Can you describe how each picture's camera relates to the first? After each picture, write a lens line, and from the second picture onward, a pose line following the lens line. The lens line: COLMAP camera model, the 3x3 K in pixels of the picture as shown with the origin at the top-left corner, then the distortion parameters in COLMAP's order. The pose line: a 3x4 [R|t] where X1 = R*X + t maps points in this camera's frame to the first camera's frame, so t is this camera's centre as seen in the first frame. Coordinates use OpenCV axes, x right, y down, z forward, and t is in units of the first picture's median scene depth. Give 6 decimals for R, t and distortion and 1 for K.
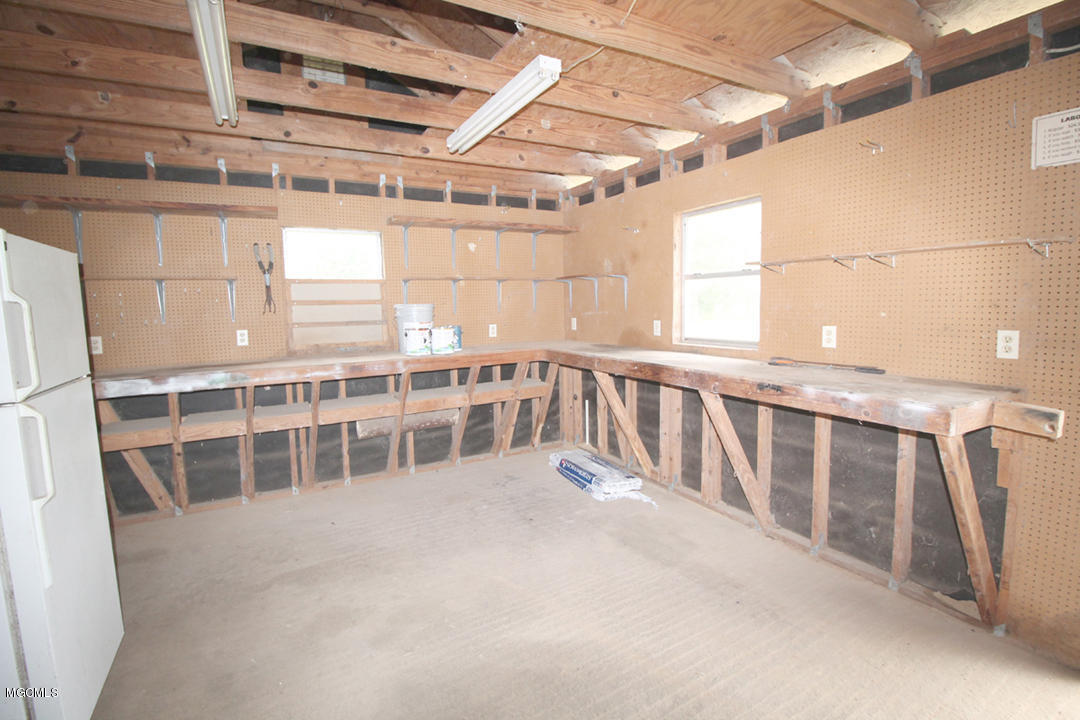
lens RADIAL K [[501.5, 0, 541.0], [0, 501.5, 346.9], [0, 0, 1]] dist [-0.001196, -0.012980]
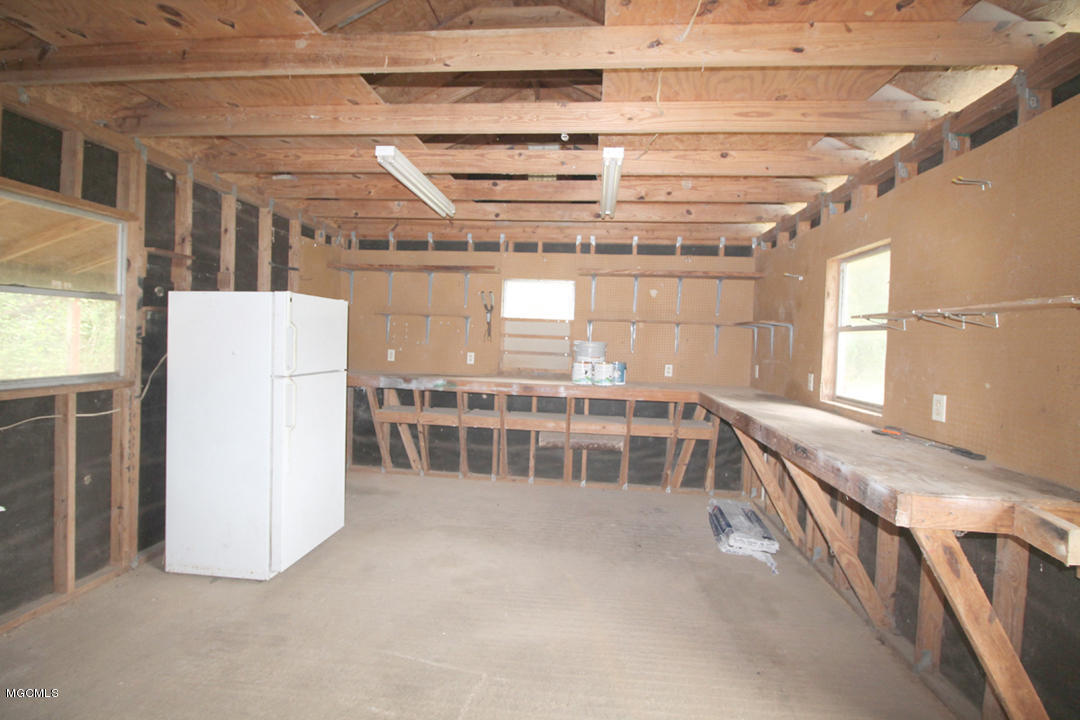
lens RADIAL K [[501.5, 0, 541.0], [0, 501.5, 346.9], [0, 0, 1]] dist [-0.001196, -0.012980]
pose [[0.818124, 0.062867, -0.571596, 0.348719], [-0.104906, 0.993642, -0.040866, -0.012480], [0.565392, 0.093397, 0.819517, -0.038732]]
